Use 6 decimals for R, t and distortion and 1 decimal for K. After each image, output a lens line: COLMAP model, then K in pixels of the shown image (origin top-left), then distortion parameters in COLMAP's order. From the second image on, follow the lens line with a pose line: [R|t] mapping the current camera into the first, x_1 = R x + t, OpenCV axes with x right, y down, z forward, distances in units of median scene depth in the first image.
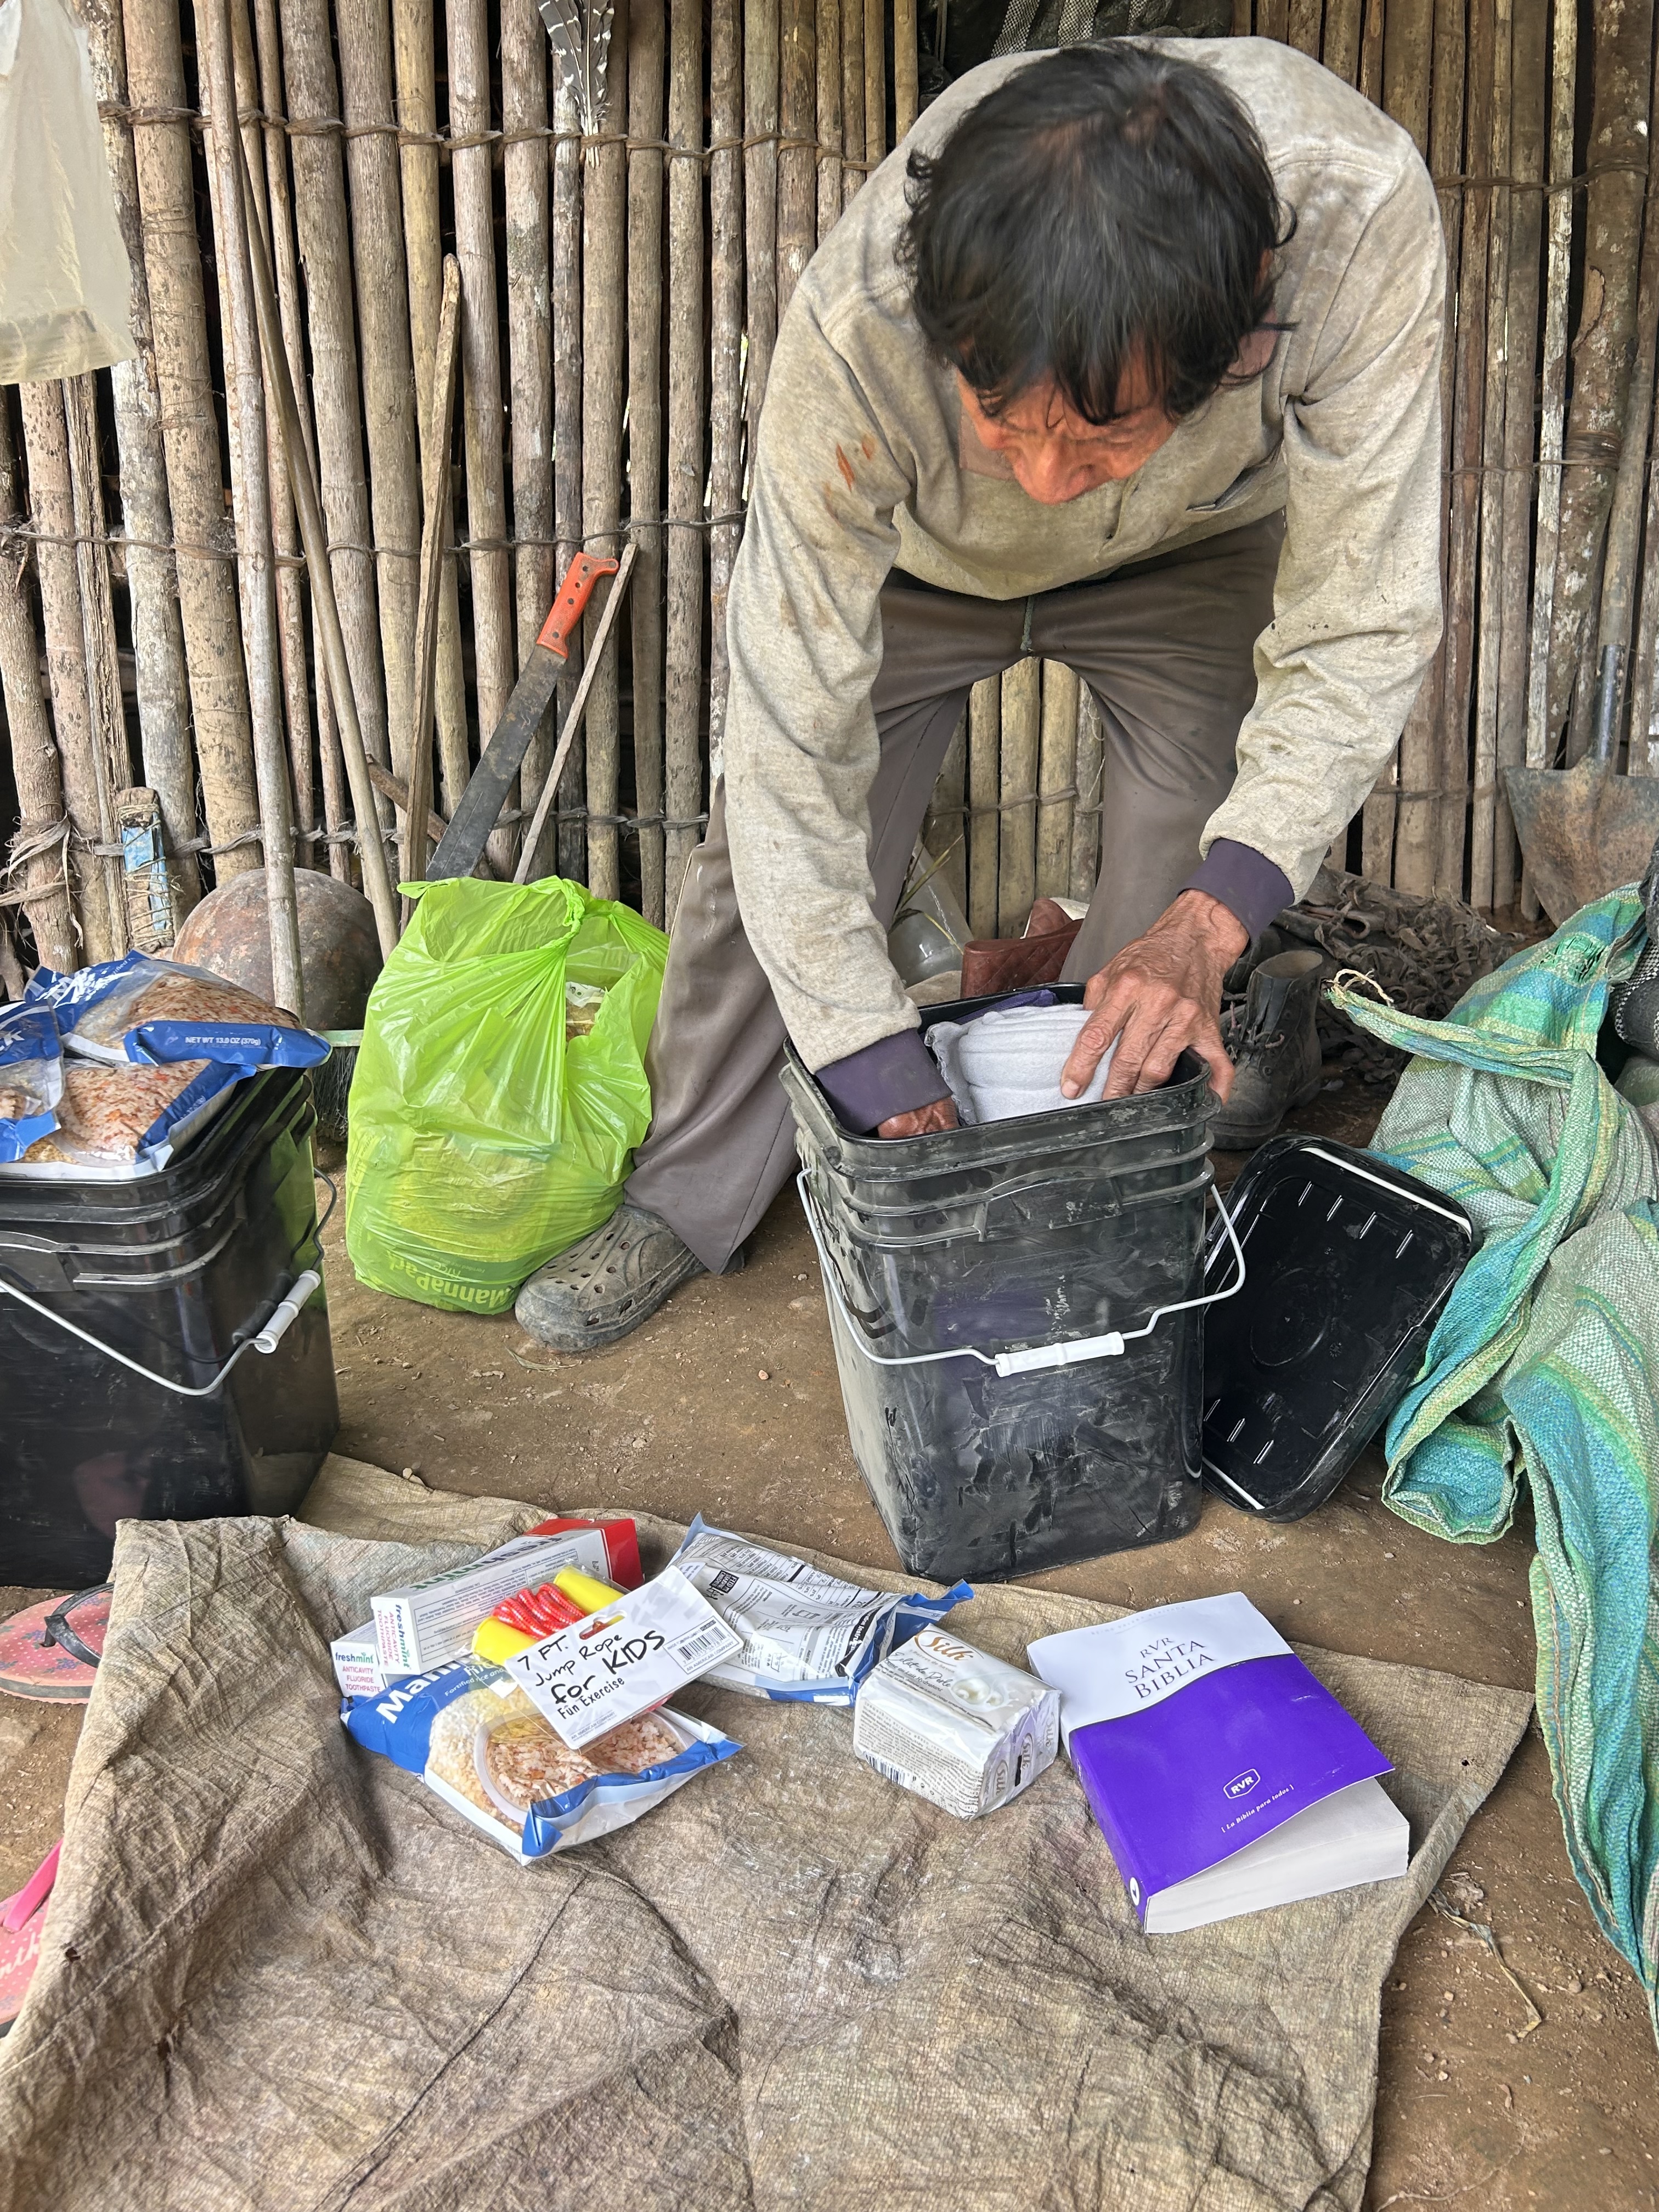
lens RADIAL K [[1780.3, 0, 843.1], [0, 1780.3, 1096.4], [0, 0, 1]] dist [0.040271, -0.041922]
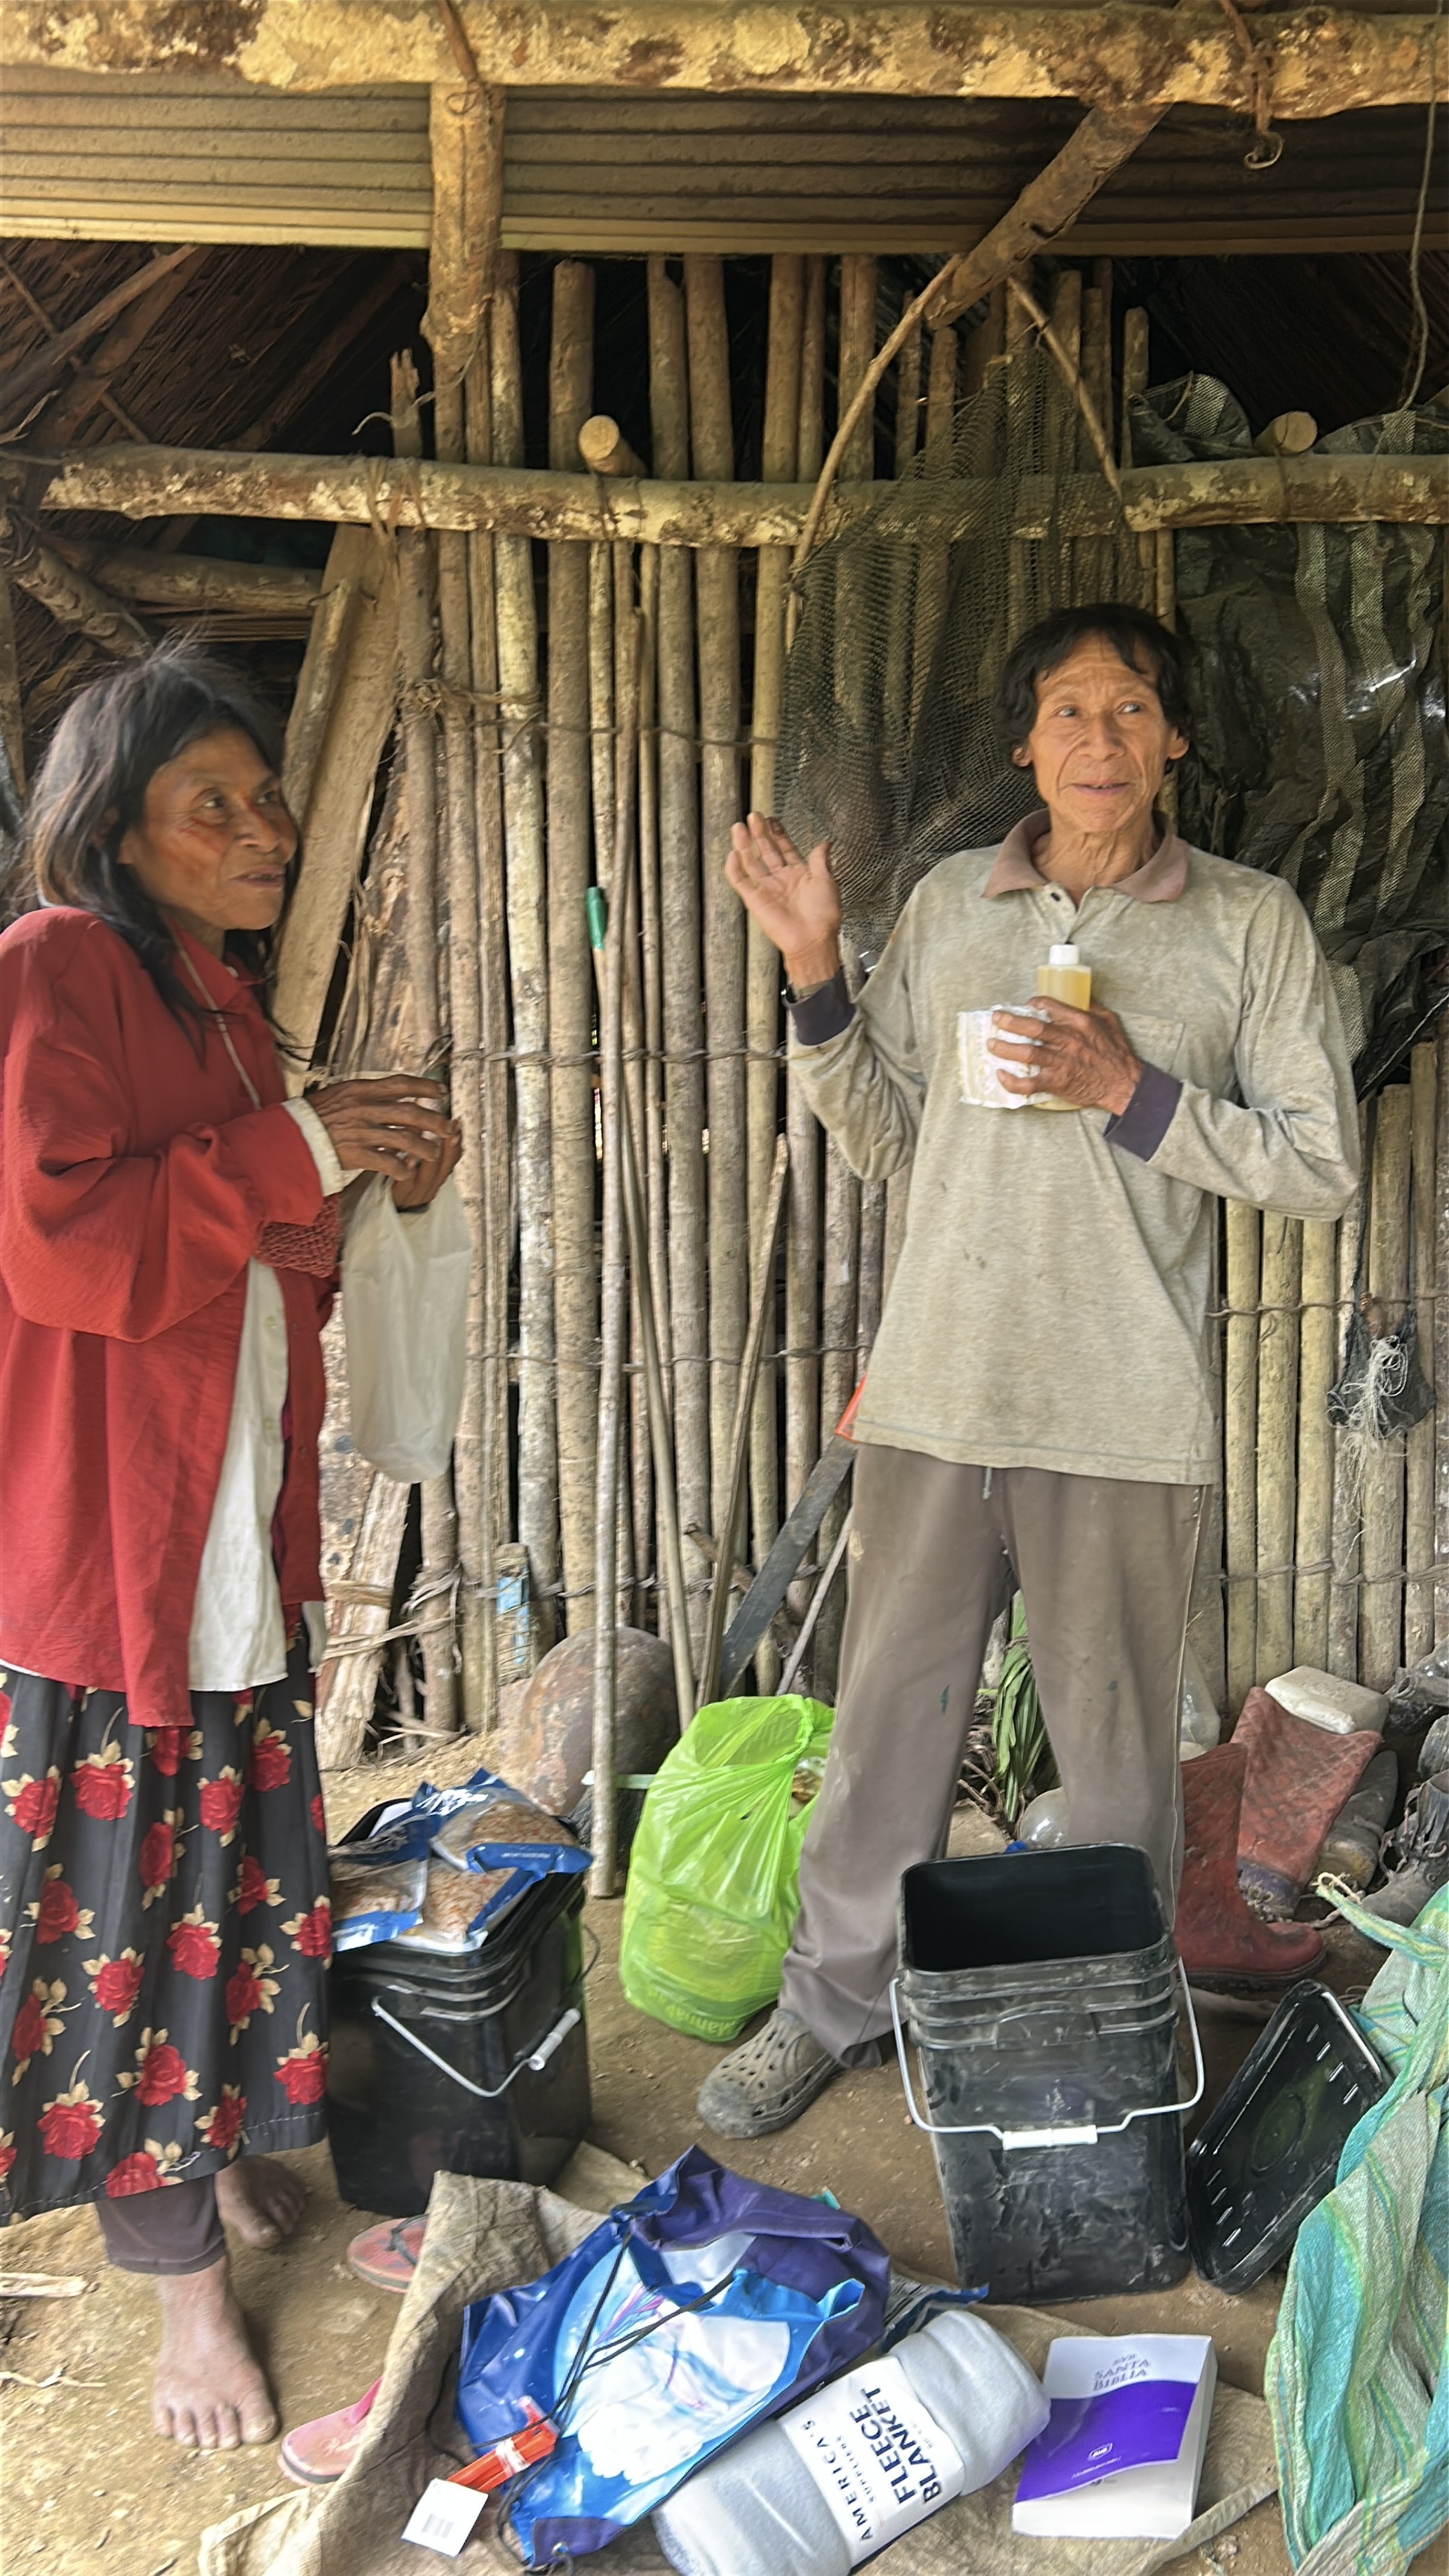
lens RADIAL K [[2300.1, 0, 784.0], [0, 2300.1, 1266.1], [0, 0, 1]] dist [0.078669, -0.104876]
pose [[0.962278, 0.022894, -0.271102, 0.227802], [-0.066694, 0.985899, -0.153475, -0.137346], [0.263765, 0.165767, 0.950236, -0.529703]]
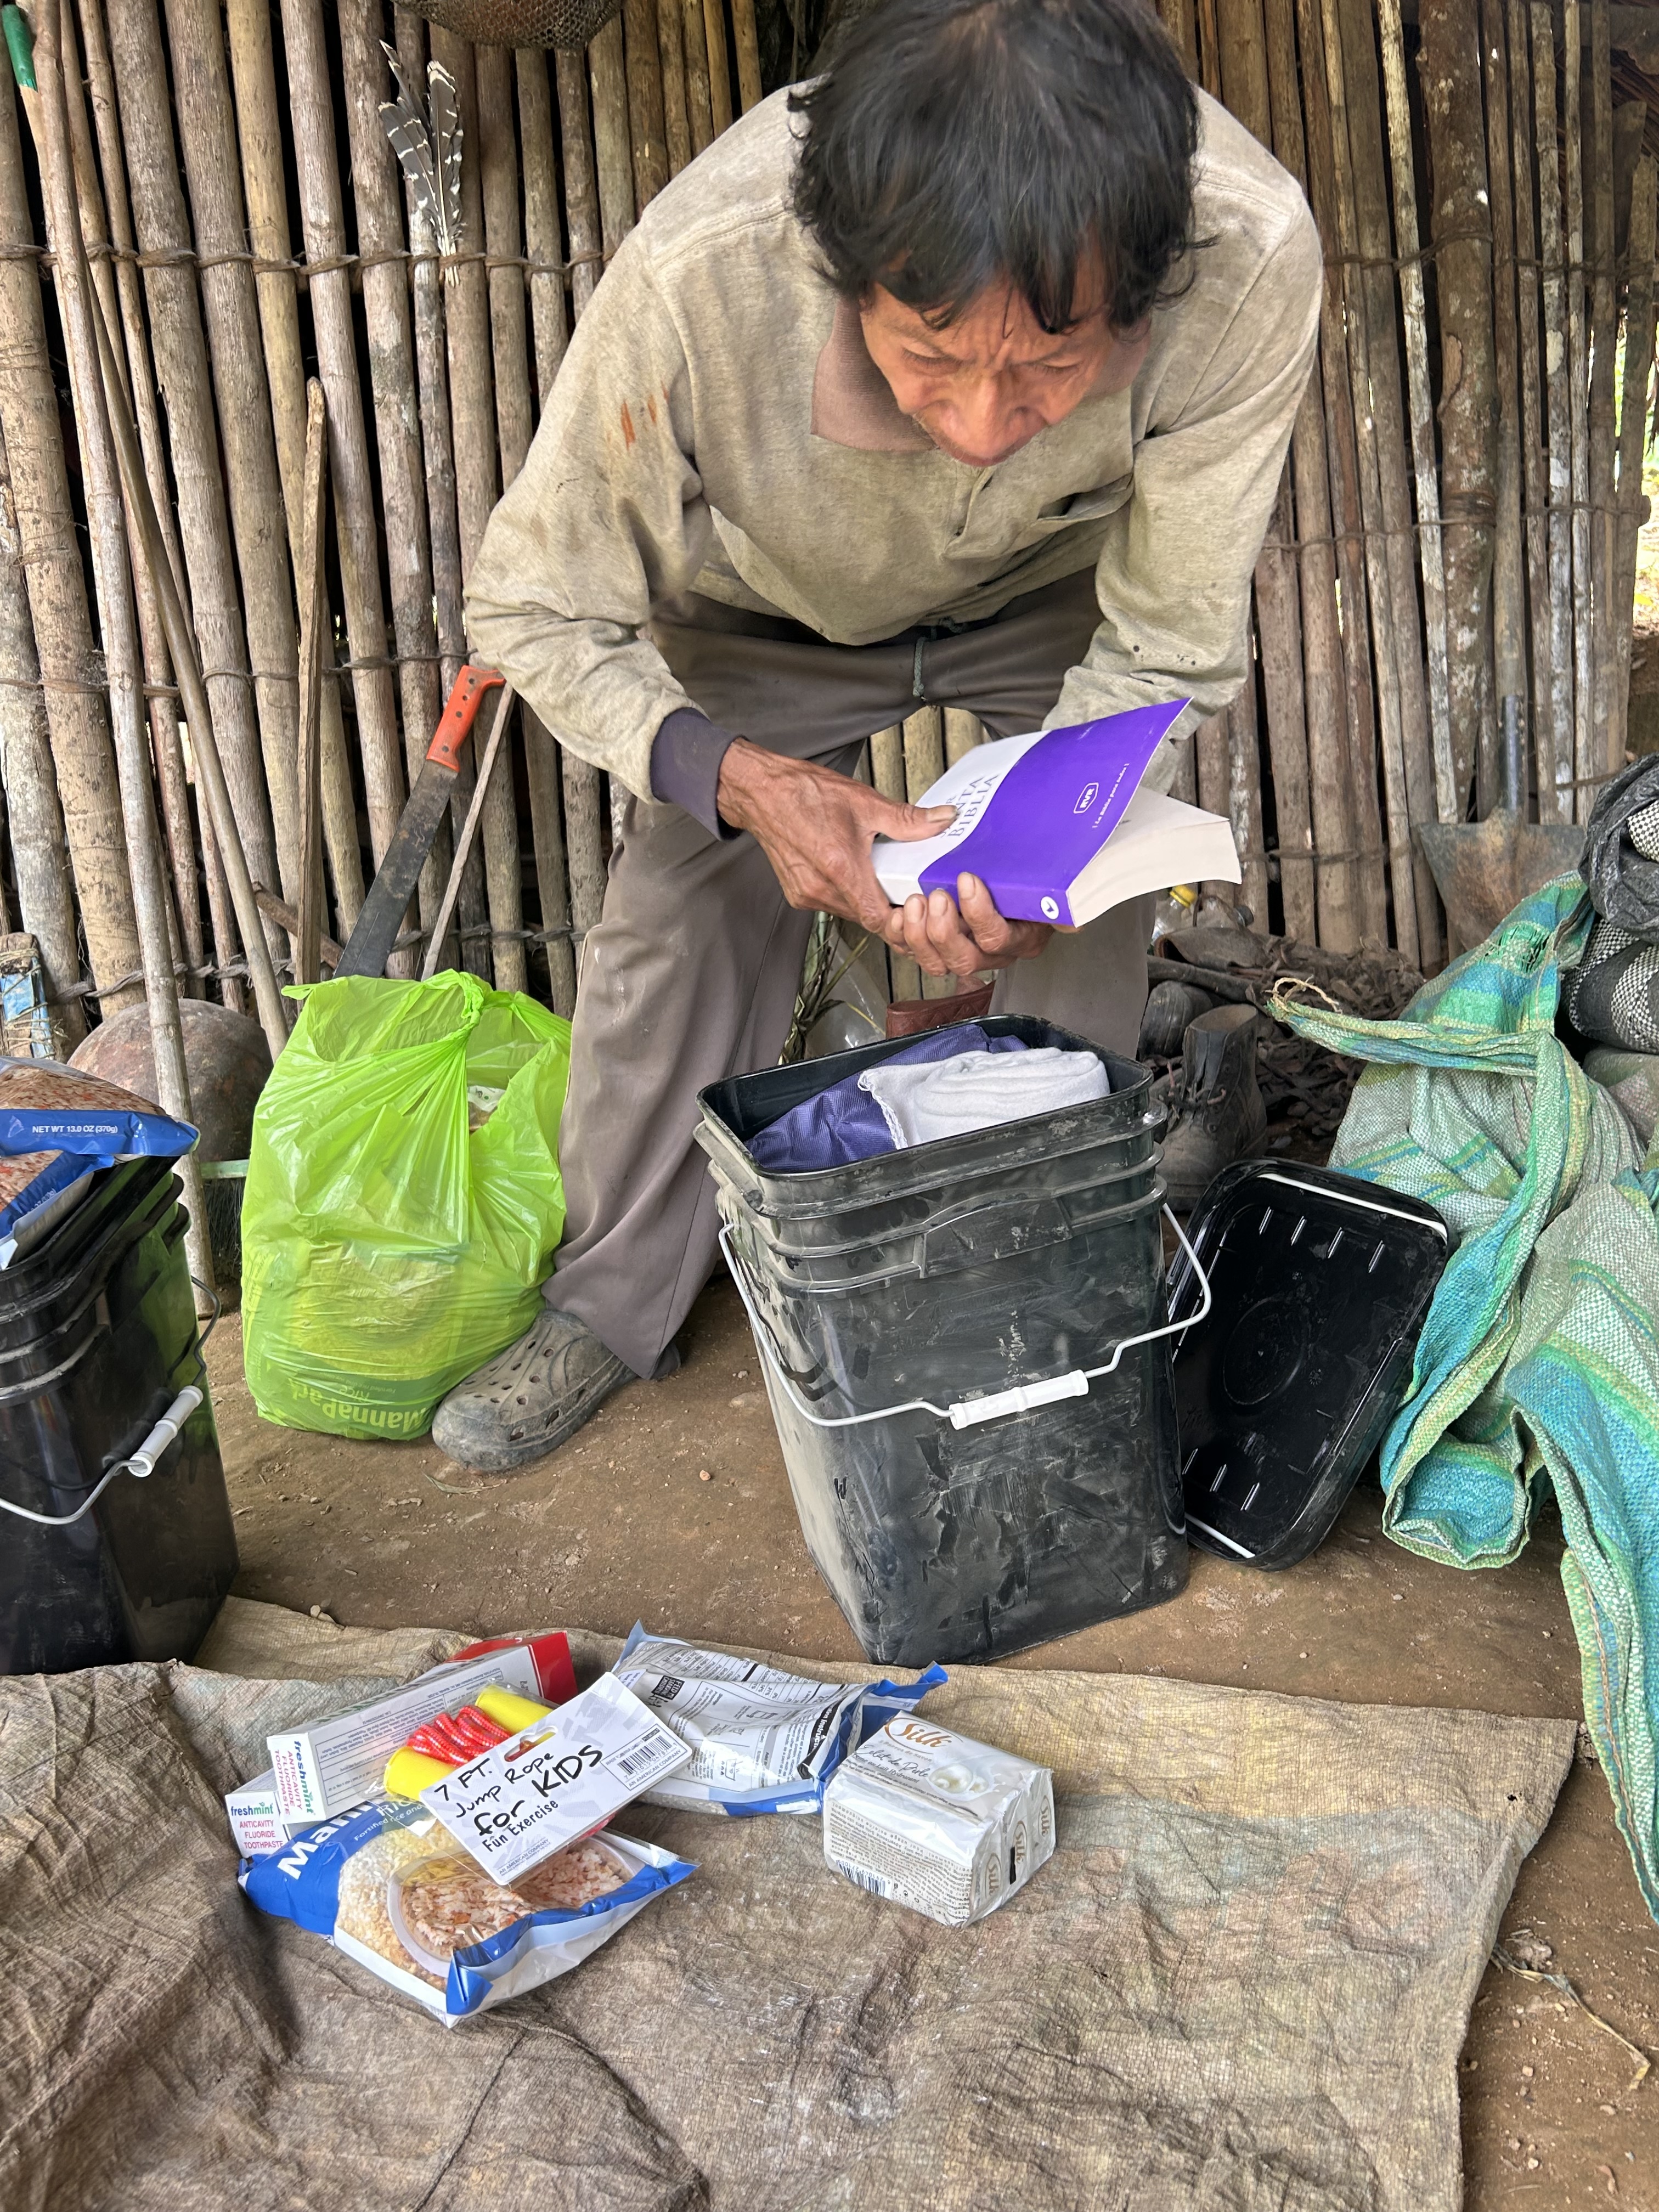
lens RADIAL K [[1780.3, 0, 842.6], [0, 1780.3, 1093.9], [0, 0, 1]] dist [0.040271, -0.041922]
pose [[0.996343, -0.077939, 0.035009, 0.006770], [0.080814, 0.992655, -0.090028, 0.036761], [-0.027735, 0.092528, 0.995324, 0.045784]]
